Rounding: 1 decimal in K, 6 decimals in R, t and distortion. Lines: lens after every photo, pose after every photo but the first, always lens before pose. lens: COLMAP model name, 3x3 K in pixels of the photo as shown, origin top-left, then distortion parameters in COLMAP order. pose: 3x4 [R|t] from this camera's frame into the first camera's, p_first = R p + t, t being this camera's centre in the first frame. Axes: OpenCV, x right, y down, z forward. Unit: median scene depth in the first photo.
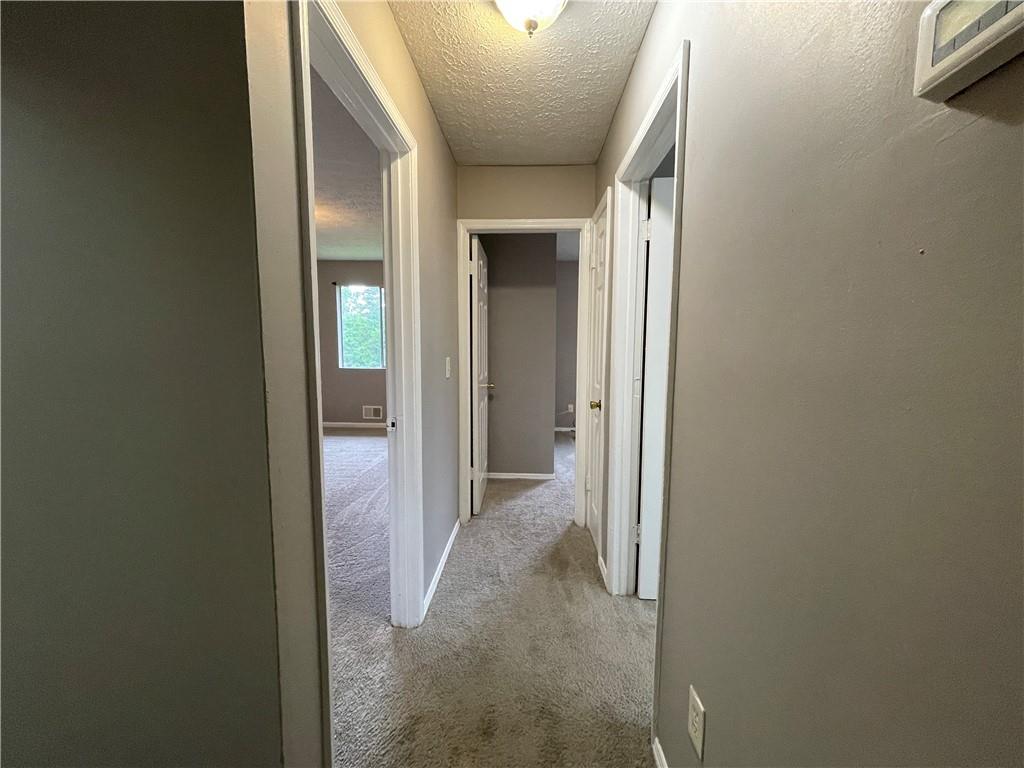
lens RADIAL K [[414.0, 0, 515.8], [0, 414.0, 382.5], [0, 0, 1]] dist [-0.000095, 0.000468]
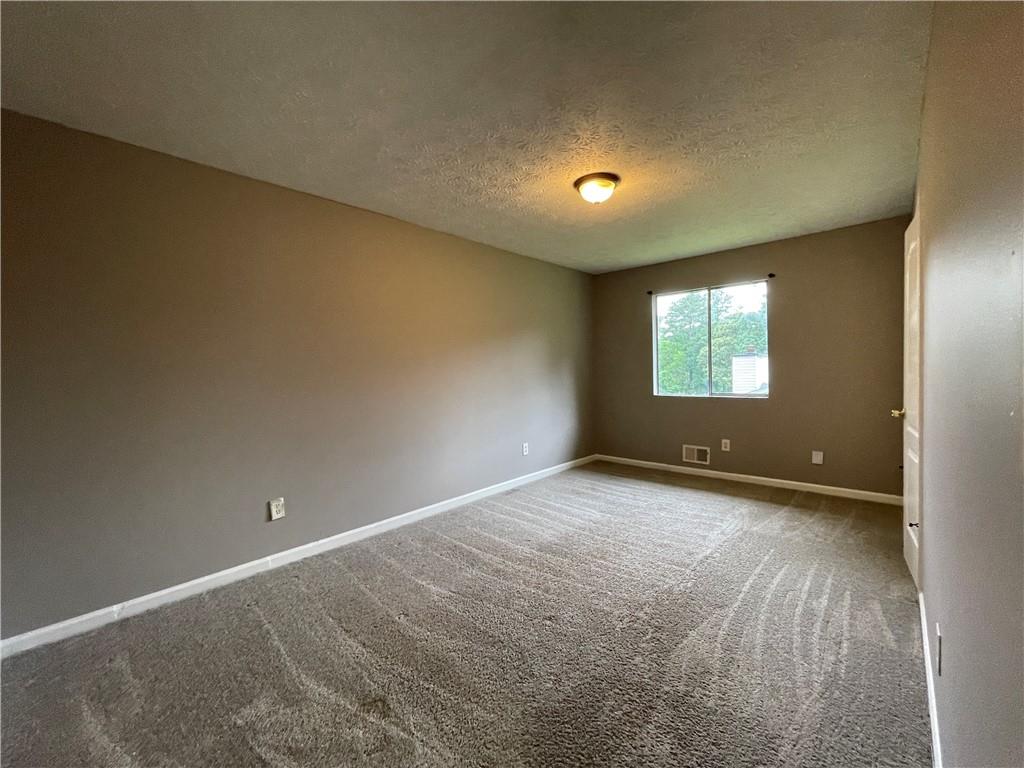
lens RADIAL K [[414.0, 0, 511.0], [0, 414.0, 382.2], [0, 0, 1]] dist [-0.000095, 0.000468]
pose [[0.761230, -0.001668, -0.648480, -0.114465], [-0.036737, 0.998280, -0.045691, -0.012227], [0.647441, 0.058605, 0.759859, 0.203841]]
